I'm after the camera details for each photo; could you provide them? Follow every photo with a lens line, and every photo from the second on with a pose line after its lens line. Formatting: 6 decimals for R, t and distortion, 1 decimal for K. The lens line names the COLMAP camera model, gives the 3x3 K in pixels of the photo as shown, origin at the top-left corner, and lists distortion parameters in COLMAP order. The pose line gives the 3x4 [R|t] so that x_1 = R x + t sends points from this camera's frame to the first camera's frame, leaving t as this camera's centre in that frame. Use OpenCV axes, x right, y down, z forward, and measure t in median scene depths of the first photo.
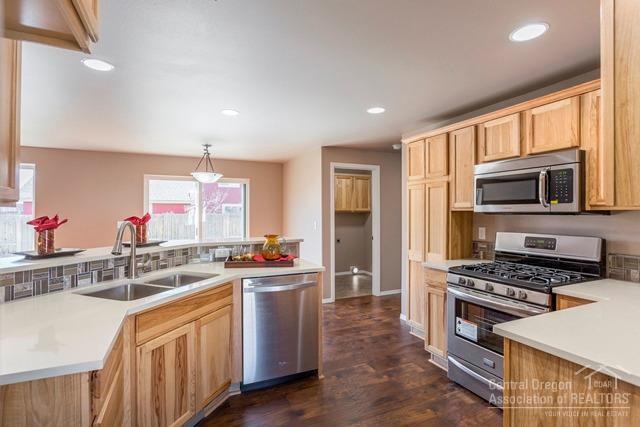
lens RADIAL K [[321.2, 0, 320.0], [0, 321.2, 213.5], [0, 0, 1]] dist [-0.014718, 0.001932]
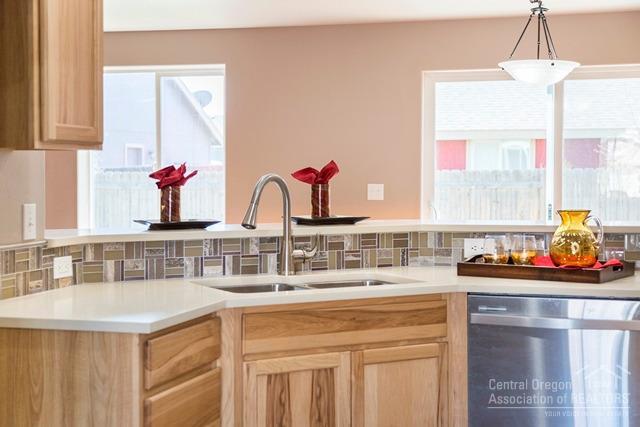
lens RADIAL K [[1111.7, 0, 320.0], [0, 1111.7, 213.5], [0, 0, 1]] dist [0.029754, 0.019395]
pose [[0.755582, 0.023862, -0.654619, 0.841088], [0.001151, 0.999286, 0.037755, 0.021393], [0.655053, -0.029281, 0.755015, -0.502767]]
